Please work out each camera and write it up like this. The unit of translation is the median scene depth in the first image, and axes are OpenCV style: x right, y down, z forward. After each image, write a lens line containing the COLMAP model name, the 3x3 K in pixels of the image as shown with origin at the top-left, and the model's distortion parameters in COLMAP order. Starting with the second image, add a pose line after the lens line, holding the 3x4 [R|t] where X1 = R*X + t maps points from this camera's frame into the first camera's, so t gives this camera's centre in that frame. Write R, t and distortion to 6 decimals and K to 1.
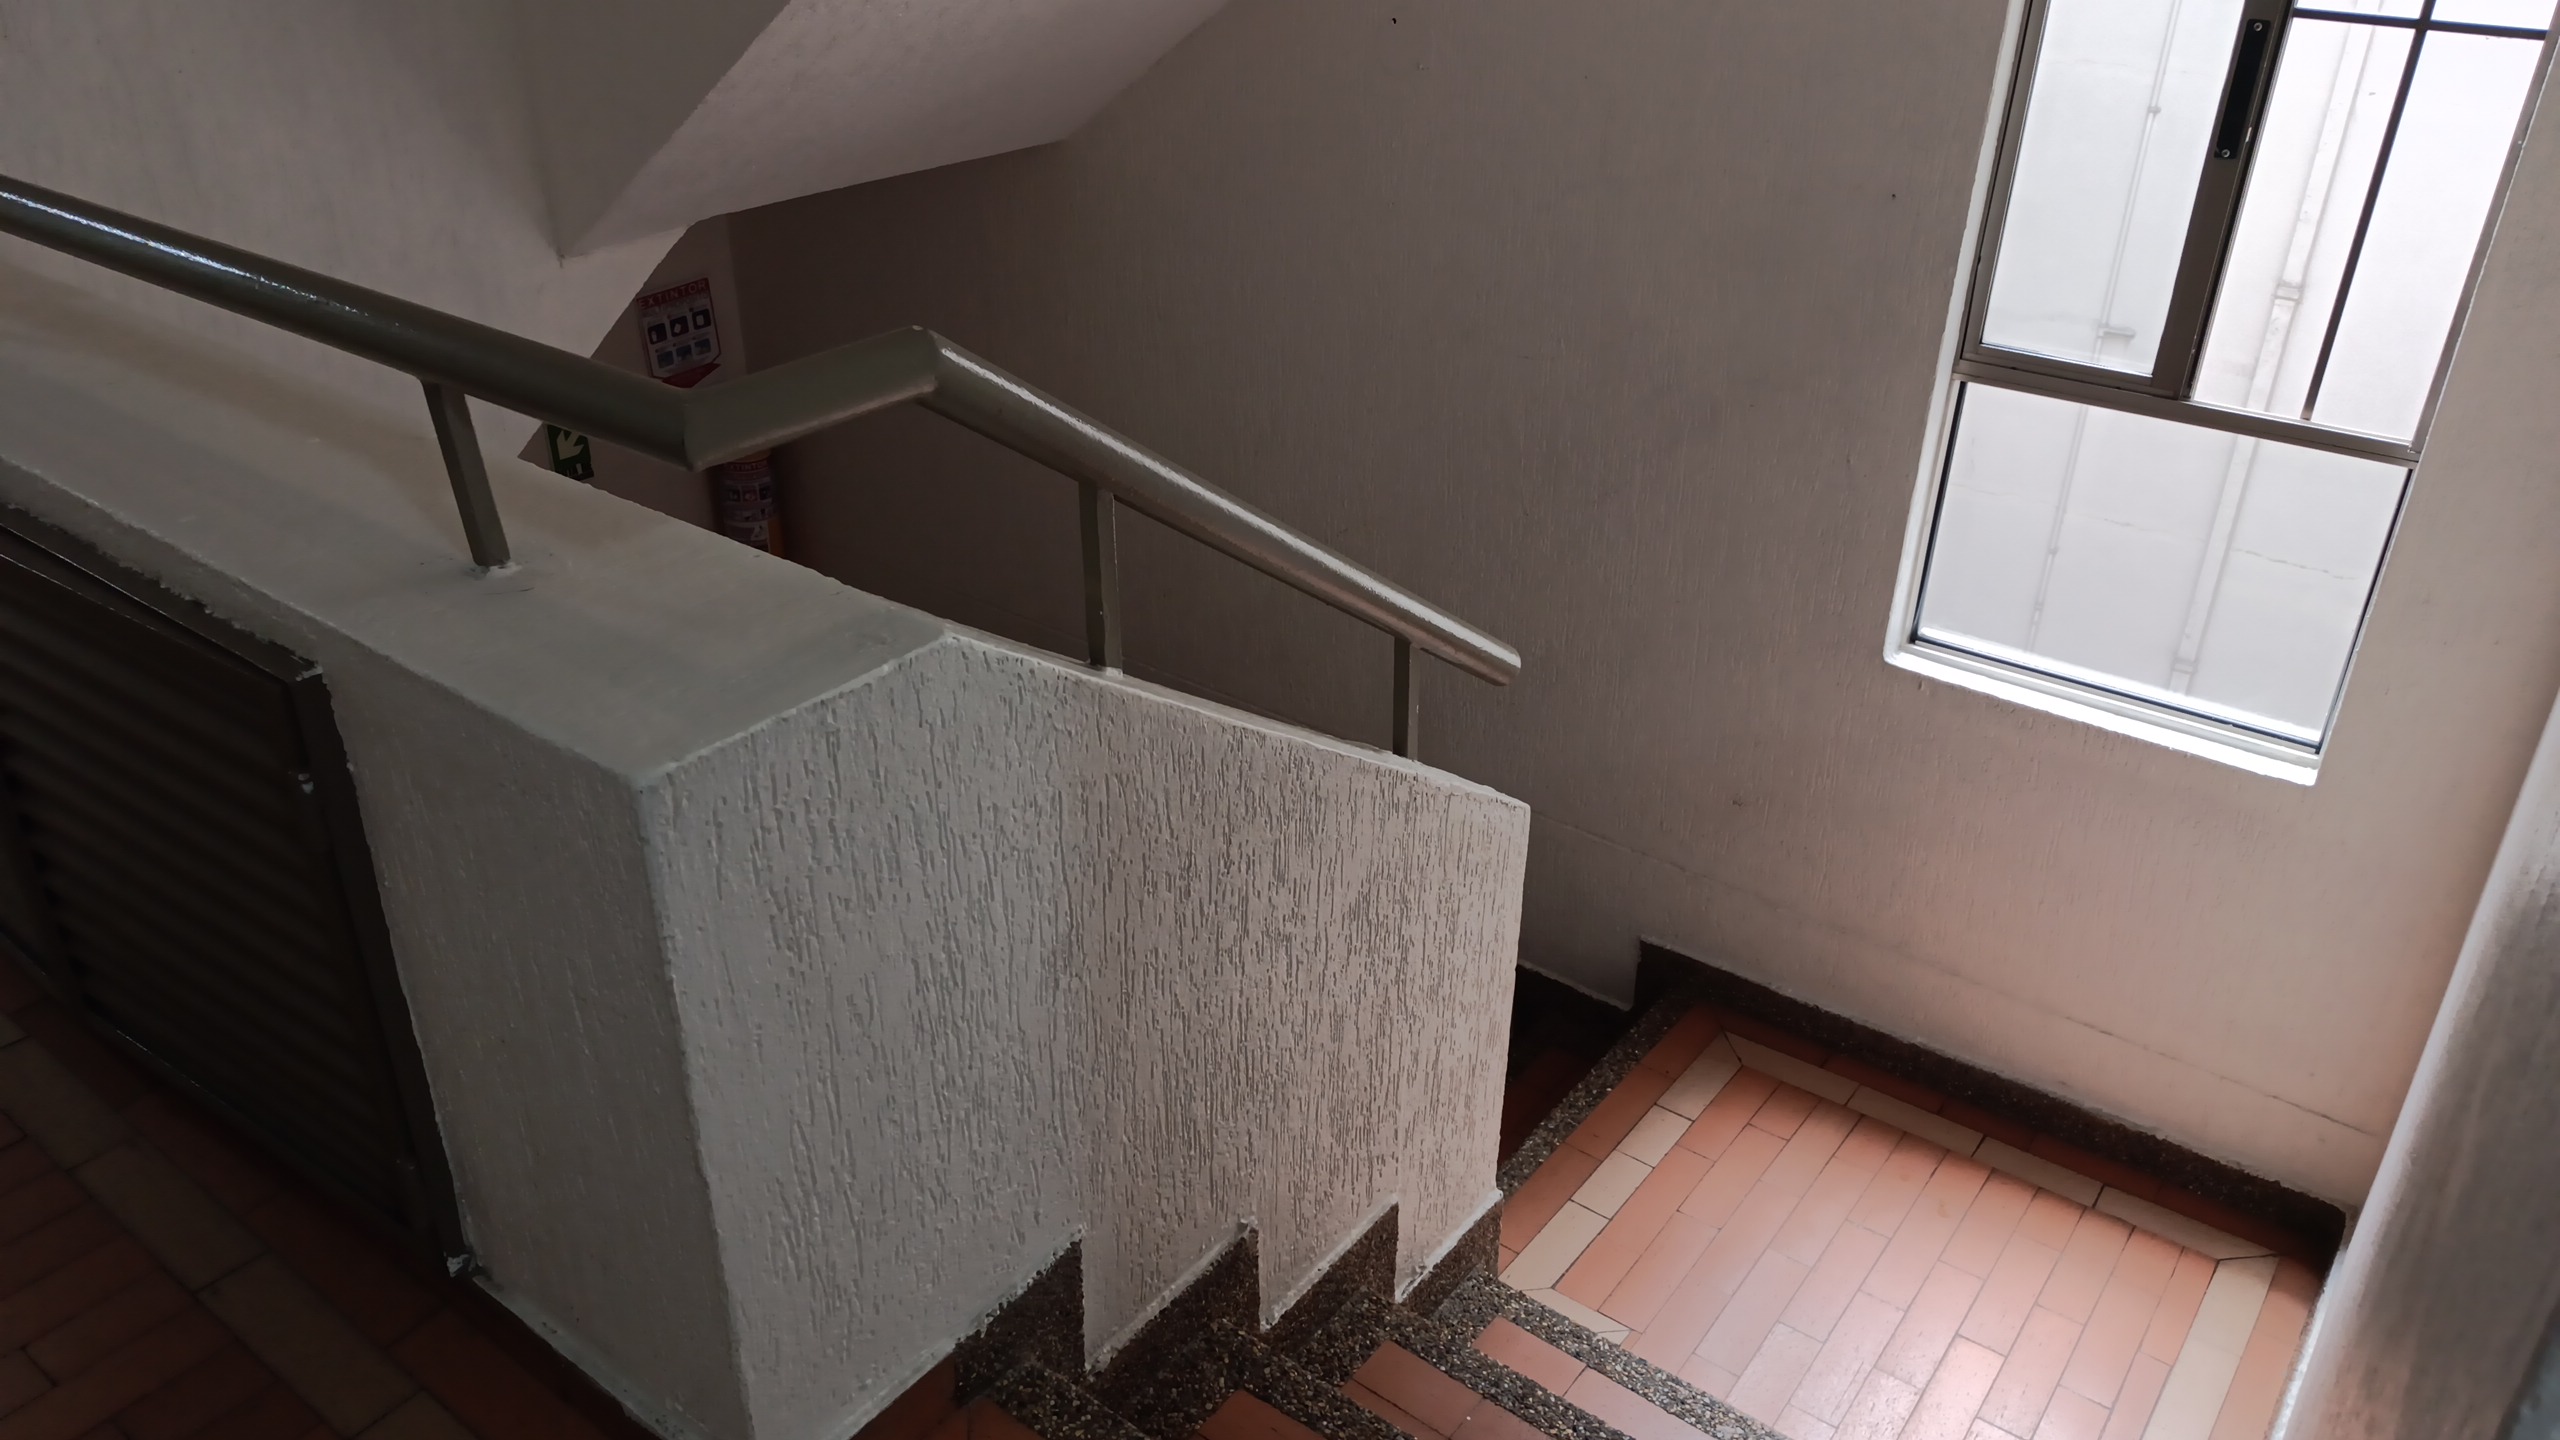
lens RADIAL K [[1846.4, 0, 1276.7], [0, 1846.4, 718.5], [0, 0, 1]] dist [0.038657, -0.031245]
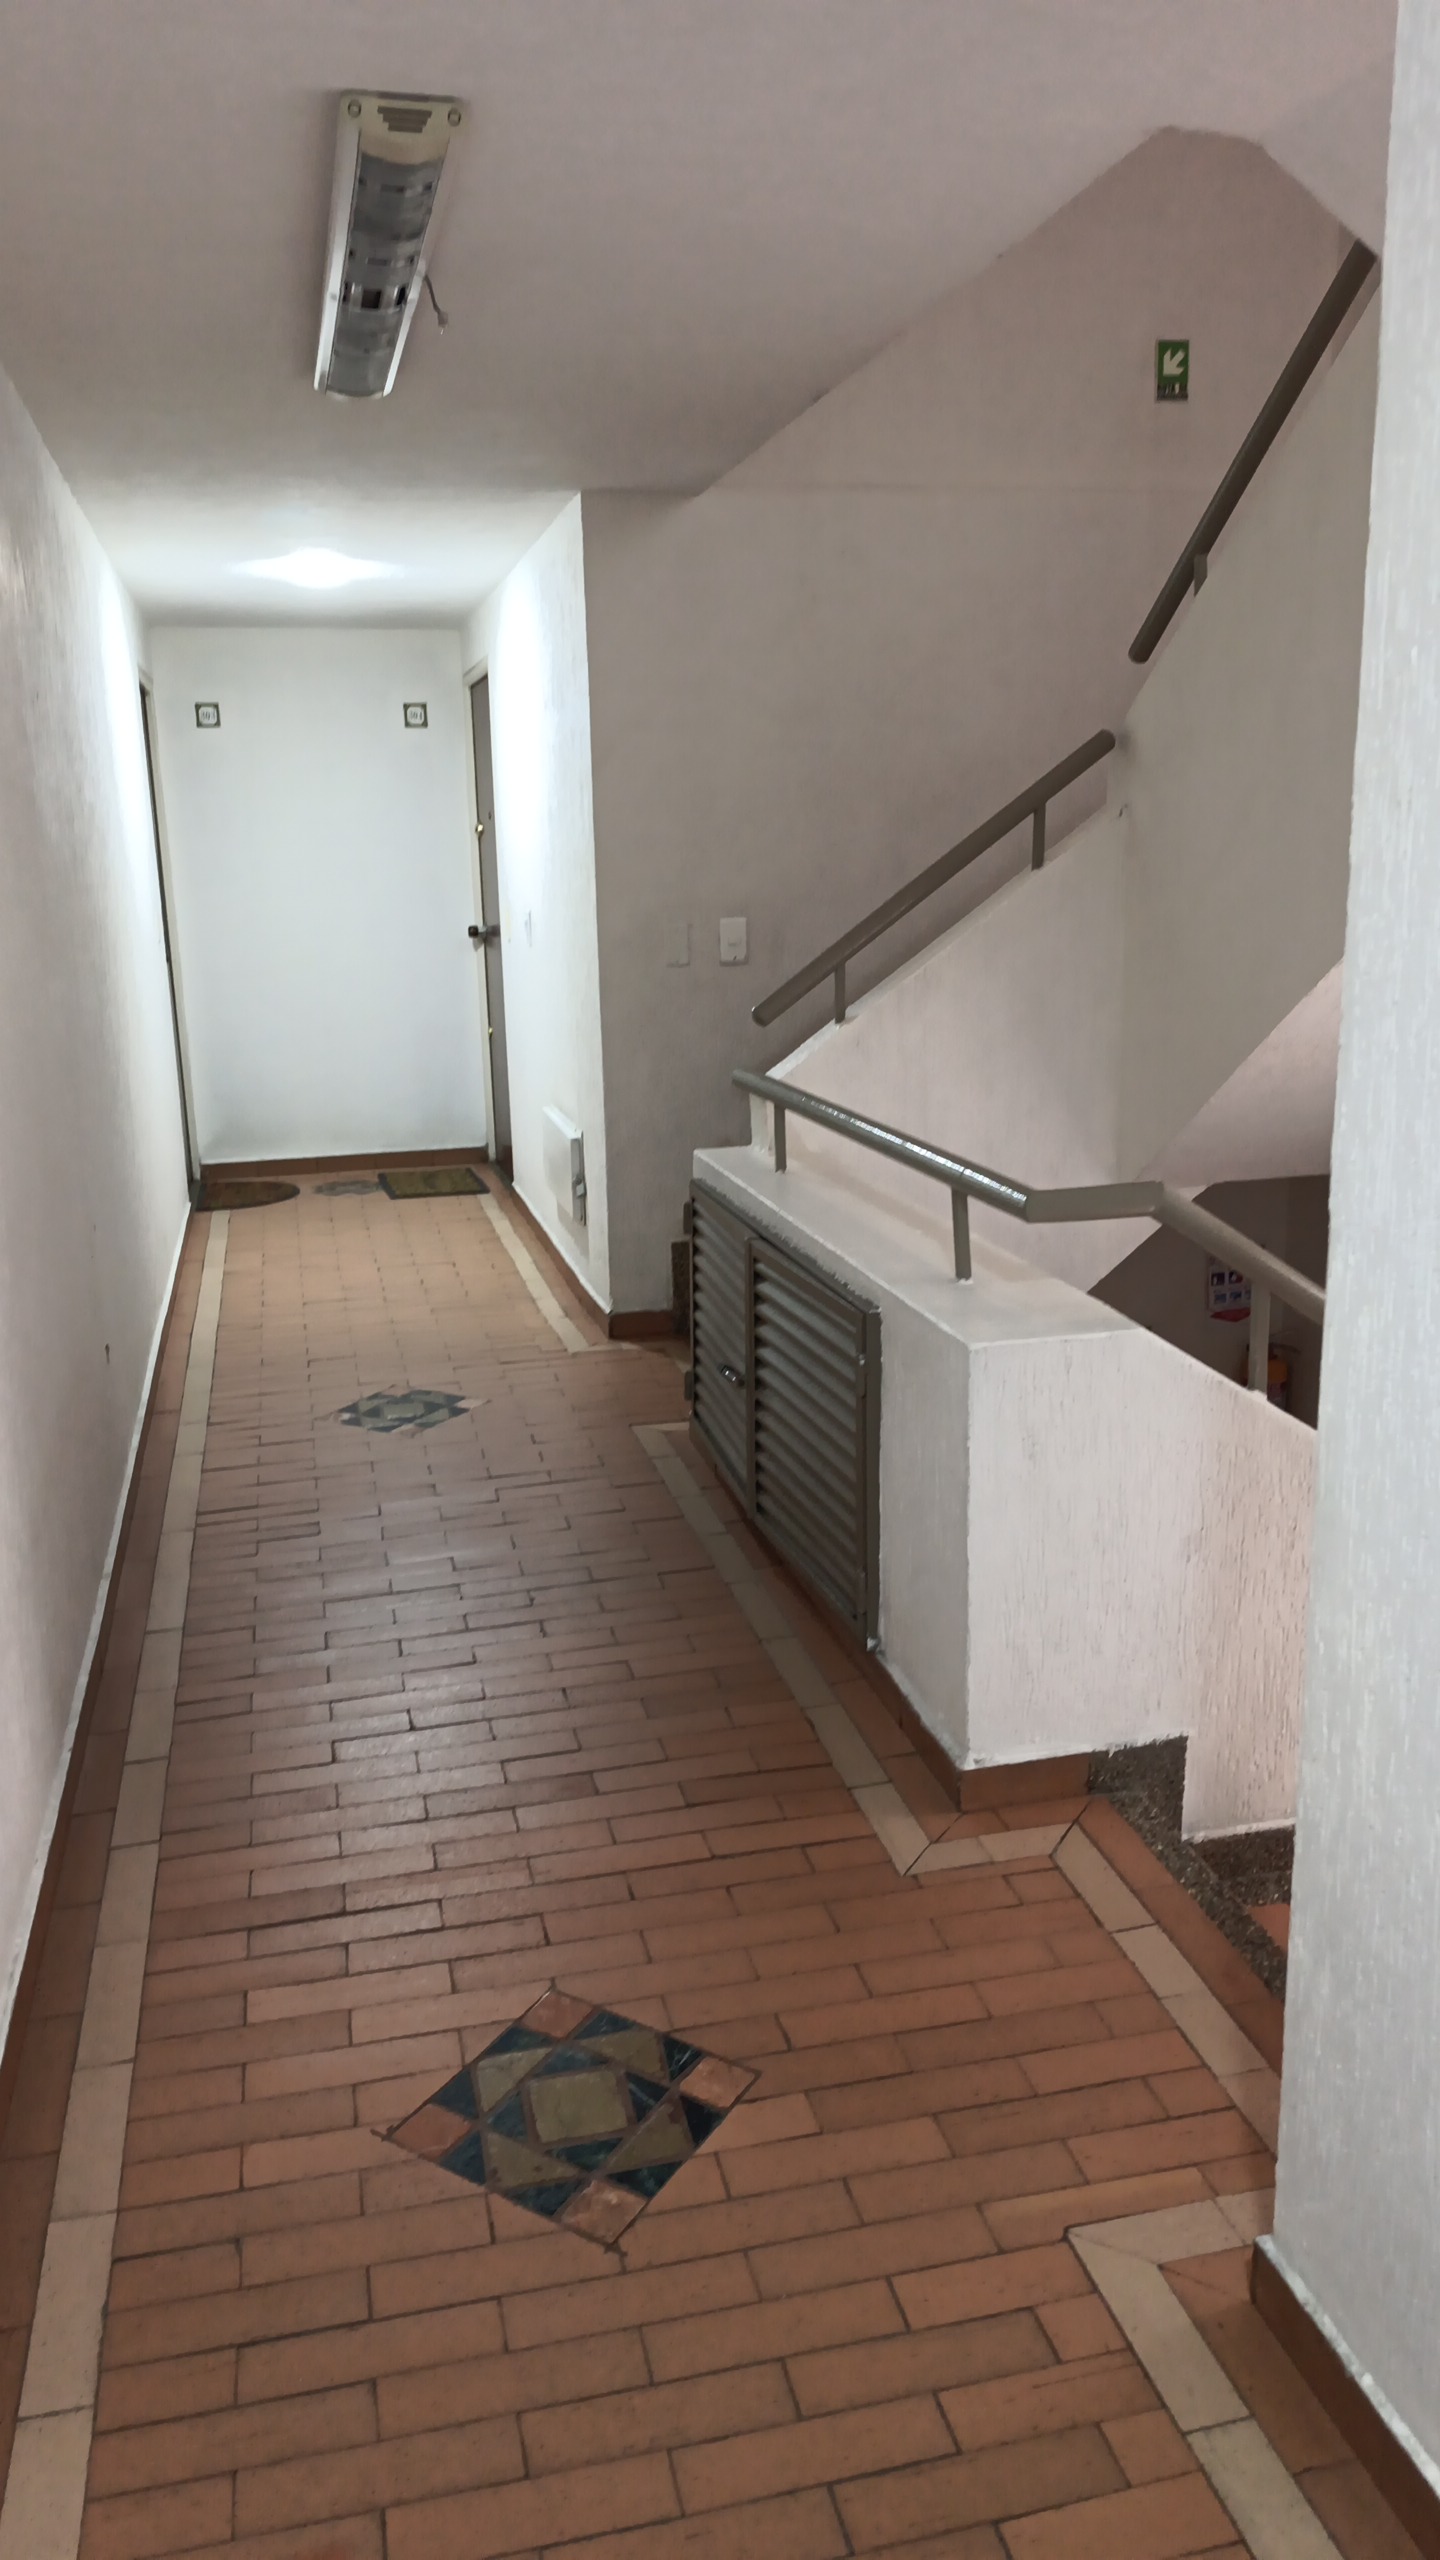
lens RADIAL K [[1846.4, 0, 719.9], [0, 1846.4, 1273.4], [0, 0, 1]] dist [0.038657, -0.031245]
pose [[0.780054, 0.121781, -0.613747, 0.596916], [-0.273952, 0.948338, -0.160014, 0.296762], [0.562553, 0.292957, 0.773118, -0.717117]]
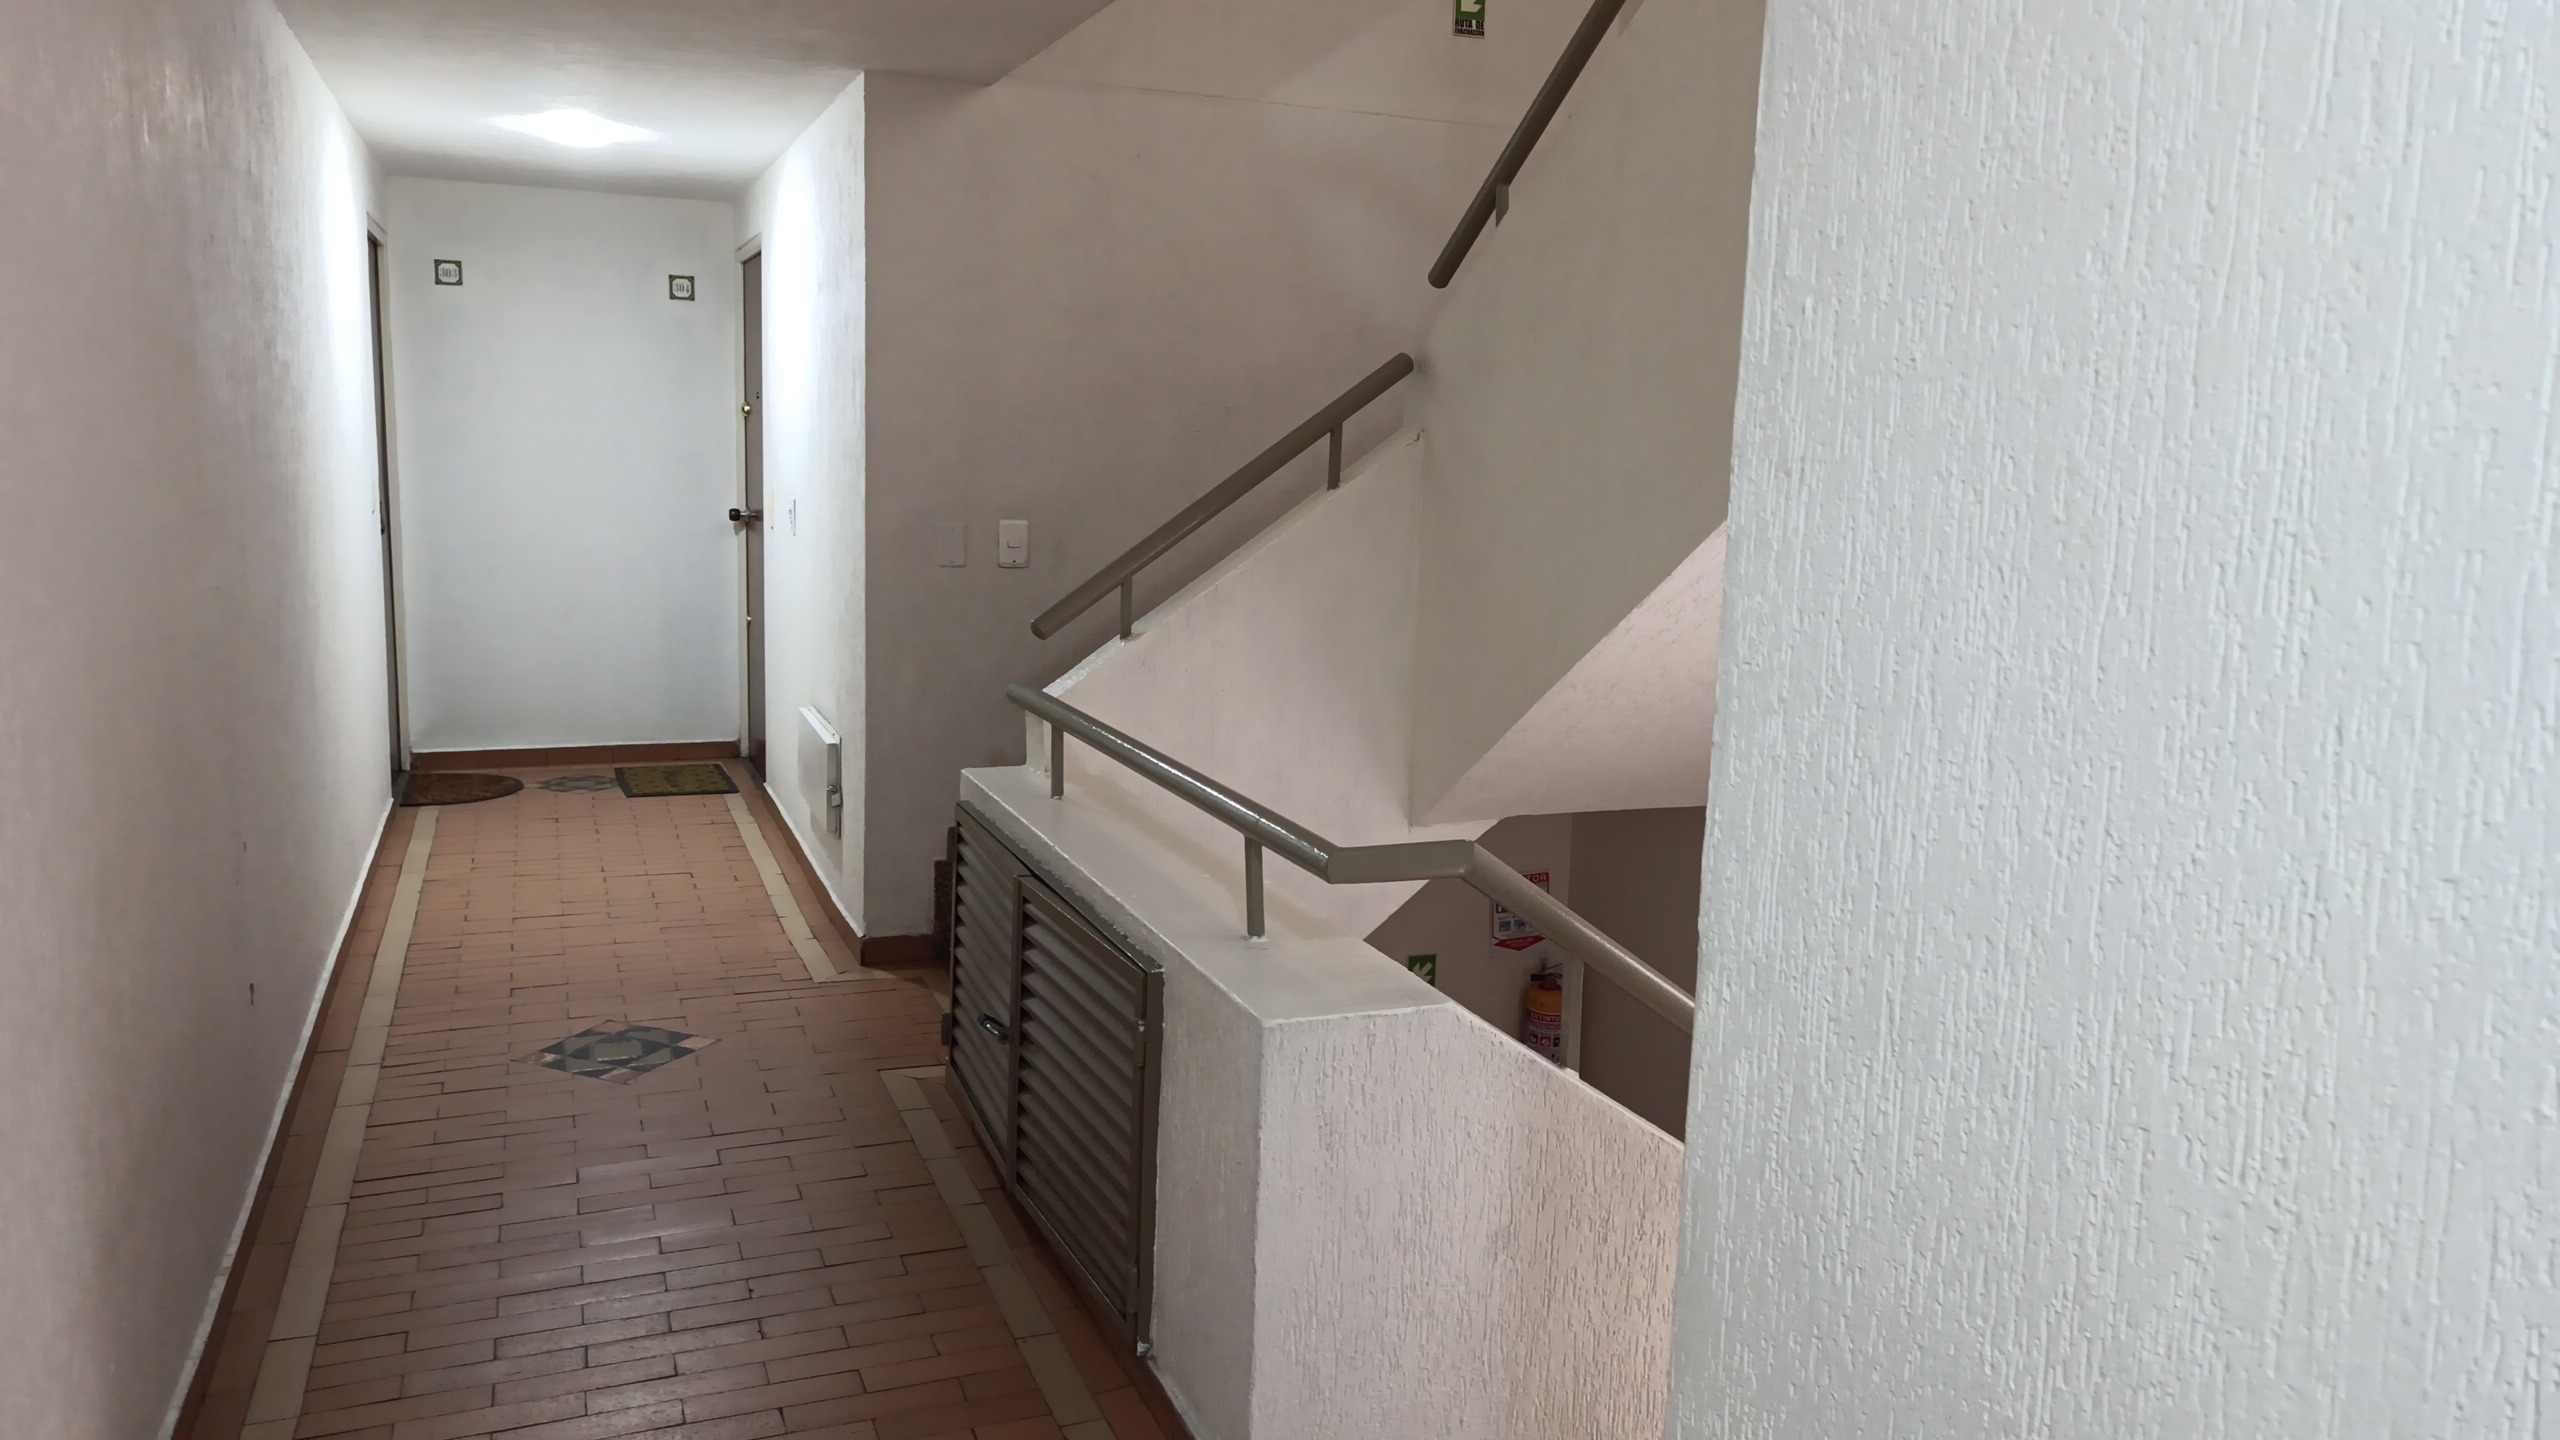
lens RADIAL K [[1846.4, 0, 1284.6], [0, 1846.4, 698.4], [0, 0, 1]] dist [0.038657, -0.031245]
pose [[0.864116, 0.093834, -0.494468, 0.479890], [-0.263307, 0.921572, -0.285263, 0.207599], [0.428920, 0.376698, 0.821052, -0.590079]]
